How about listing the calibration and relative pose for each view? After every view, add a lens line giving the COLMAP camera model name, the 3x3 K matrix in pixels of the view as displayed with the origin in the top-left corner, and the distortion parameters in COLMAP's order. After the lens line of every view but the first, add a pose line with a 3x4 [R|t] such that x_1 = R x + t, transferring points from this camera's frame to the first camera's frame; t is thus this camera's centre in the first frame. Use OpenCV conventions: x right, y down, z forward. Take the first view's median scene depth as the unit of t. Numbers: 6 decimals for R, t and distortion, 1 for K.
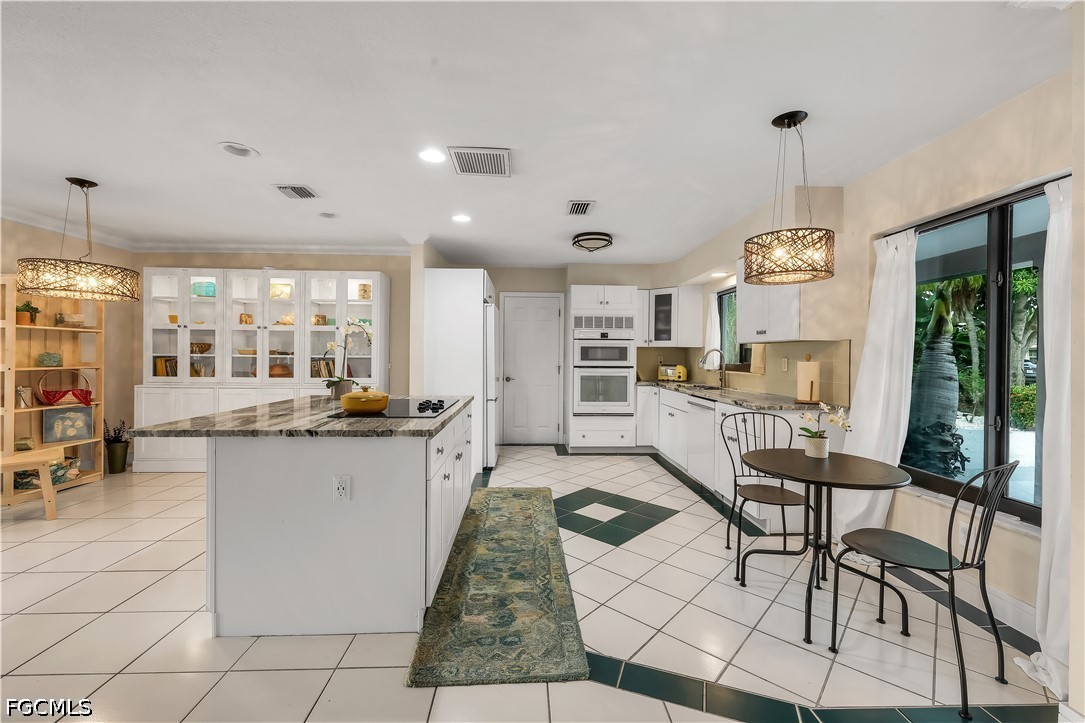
lens RADIAL K [[438.6, 0, 542.3], [0, 438.6, 357.5], [0, 0, 1]] dist [-0.002293, -0.000098]
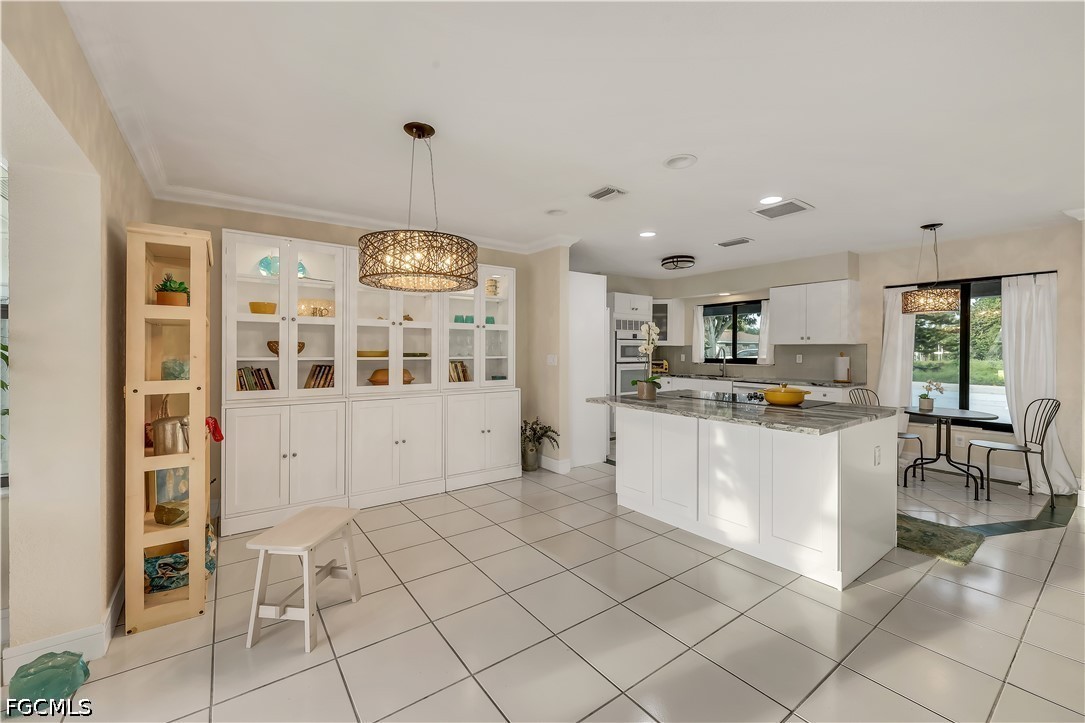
lens RADIAL K [[438.6, 0, 538.1], [0, 438.6, 352.8], [0, 0, 1]] dist [-0.002293, -0.000098]
pose [[0.834724, -0.009374, 0.550589, -0.890985], [0.007469, 0.999956, 0.005701, -0.017248], [-0.550618, -0.000647, 0.834757, 0.183588]]
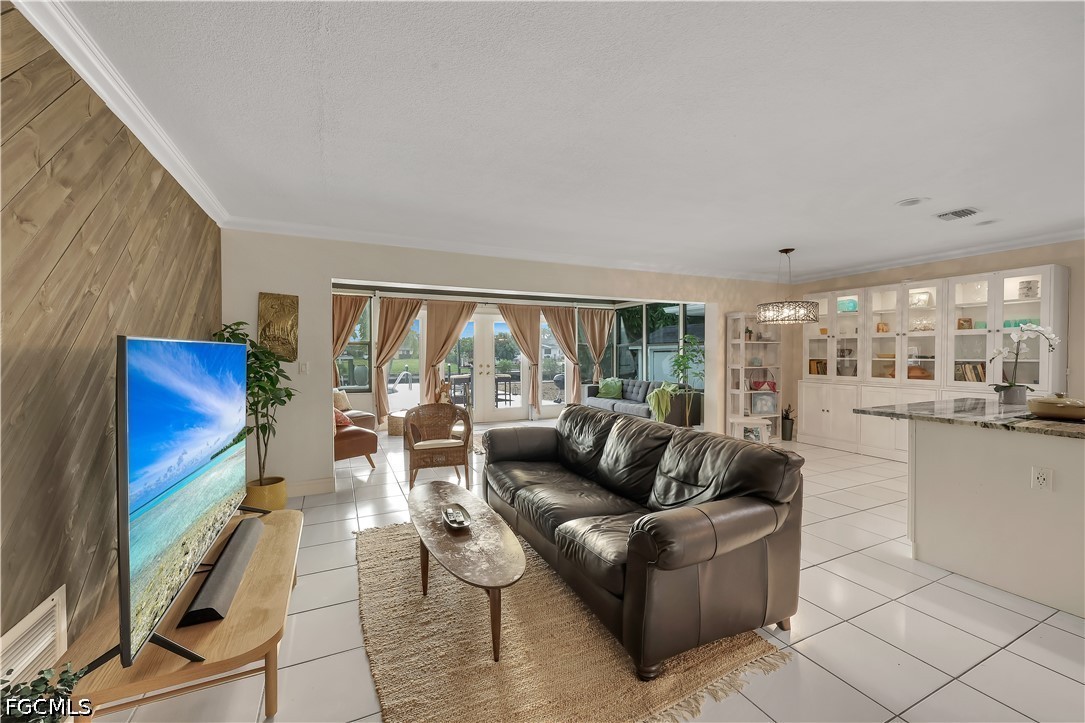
lens RADIAL K [[438.6, 0, 543.4], [0, 438.6, 358.9], [0, 0, 1]] dist [-0.002293, -0.000098]
pose [[0.387428, 0.002467, -0.921897, 0.042479], [0.002240, 0.999991, 0.003618, -0.011617], [0.921897, -0.003467, 0.387419, -0.288733]]
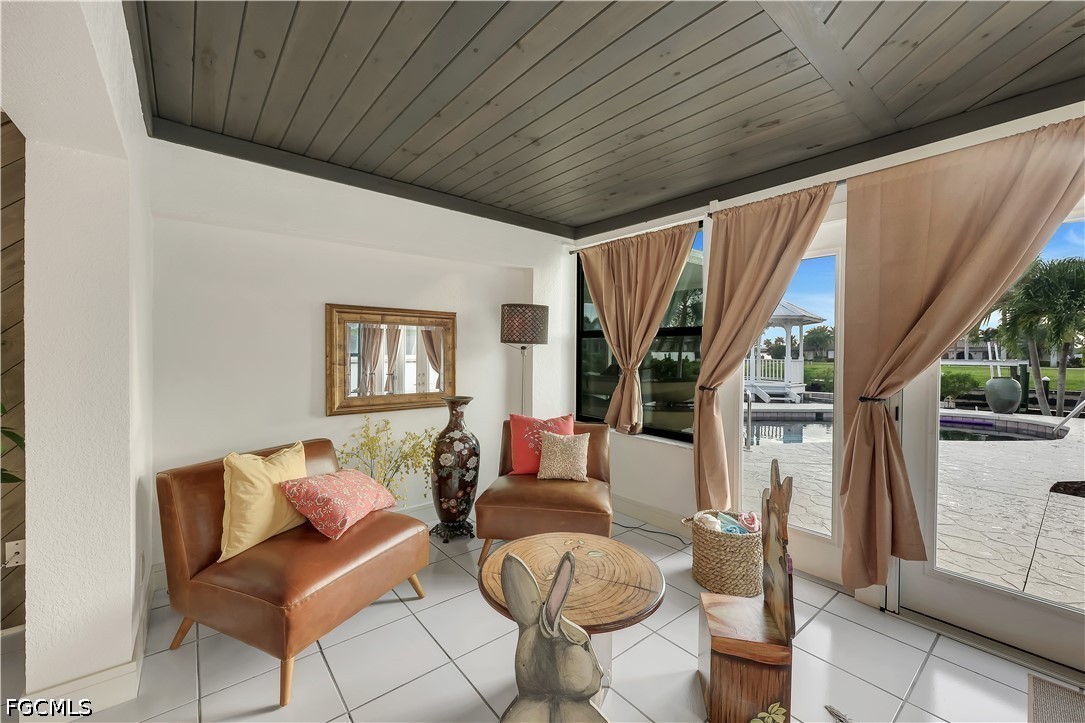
lens RADIAL K [[438.6, 0, 541.8], [0, 438.6, 355.5], [0, 0, 1]] dist [-0.002293, -0.000098]
pose [[-0.806243, -0.012138, -0.591460, -1.065135], [-0.017220, 0.999847, 0.002954, -0.023433], [0.591334, 0.012567, -0.806329, 0.146310]]
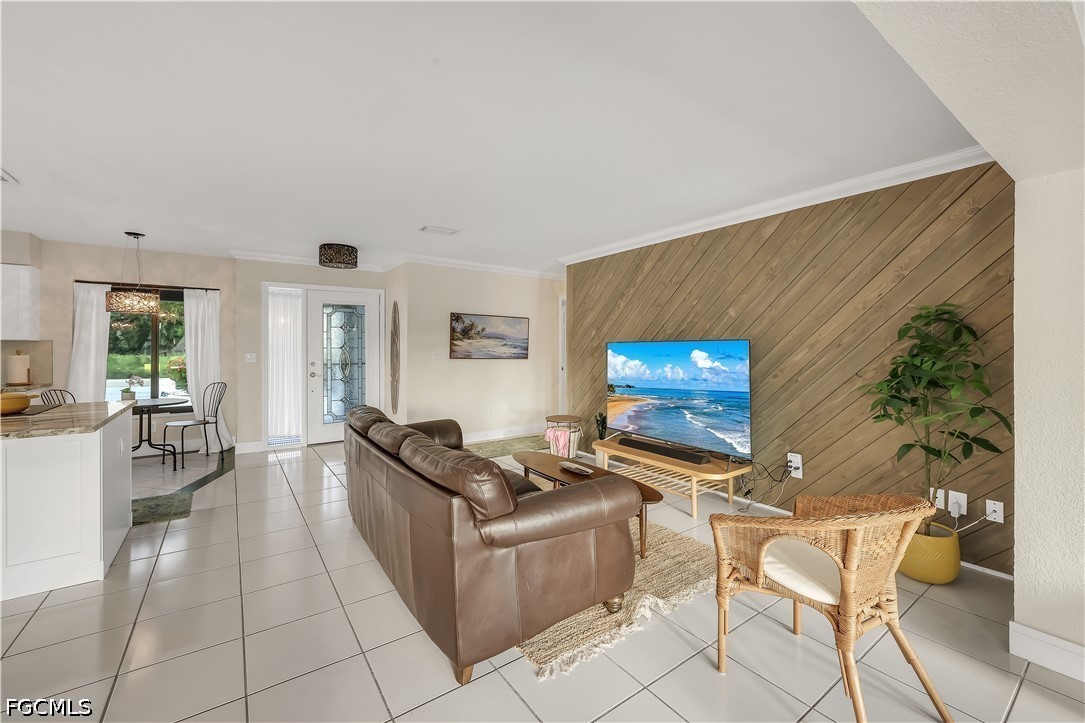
lens RADIAL K [[443.7, 0, 544.5], [0, 443.7, 345.5], [0, 0, 1]] dist [-0.000605, -0.000052]
pose [[-0.542388, -0.006633, 0.840102, -1.062283], [-0.001681, 0.999975, 0.006810, -0.024163], [-0.840126, 0.002281, -0.542386, 0.256064]]
